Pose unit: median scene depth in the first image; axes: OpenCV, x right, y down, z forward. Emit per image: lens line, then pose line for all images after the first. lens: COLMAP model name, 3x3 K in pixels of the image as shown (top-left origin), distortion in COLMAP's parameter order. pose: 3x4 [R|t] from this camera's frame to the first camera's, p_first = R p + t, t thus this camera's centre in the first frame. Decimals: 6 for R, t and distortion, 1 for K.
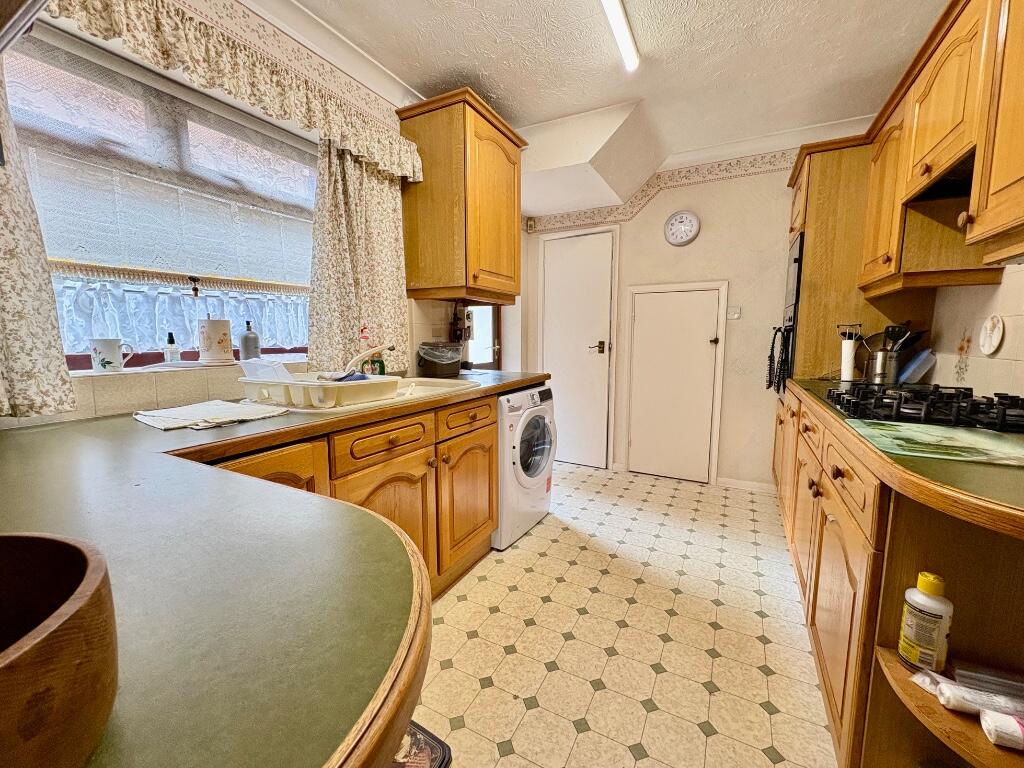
lens RADIAL K [[409.9, 0, 510.0], [0, 409.9, 384.0], [0, 0, 1]] dist [0.000902, 0.000200]
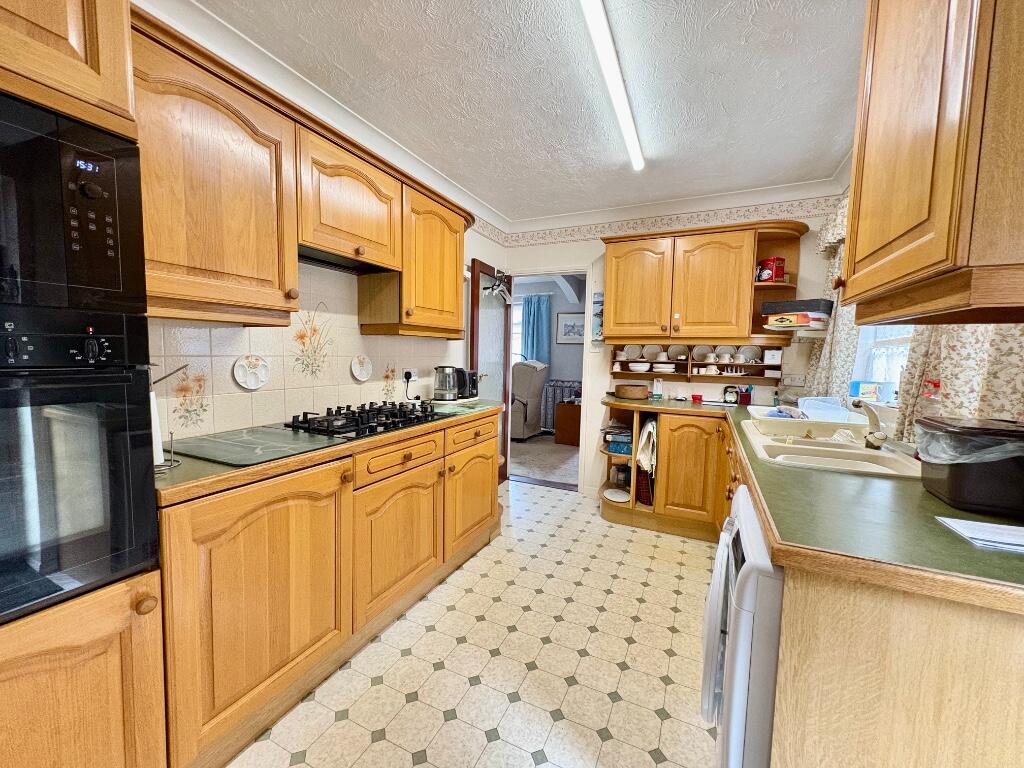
lens RADIAL K [[409.9, 0, 514.7], [0, 409.9, 384.7], [0, 0, 1]] dist [0.000902, 0.000200]
pose [[-0.997702, -0.019657, -0.064846, 0.498607], [-0.031928, 0.980478, 0.194020, -0.304601], [0.059766, 0.195645, -0.978852, 2.054097]]
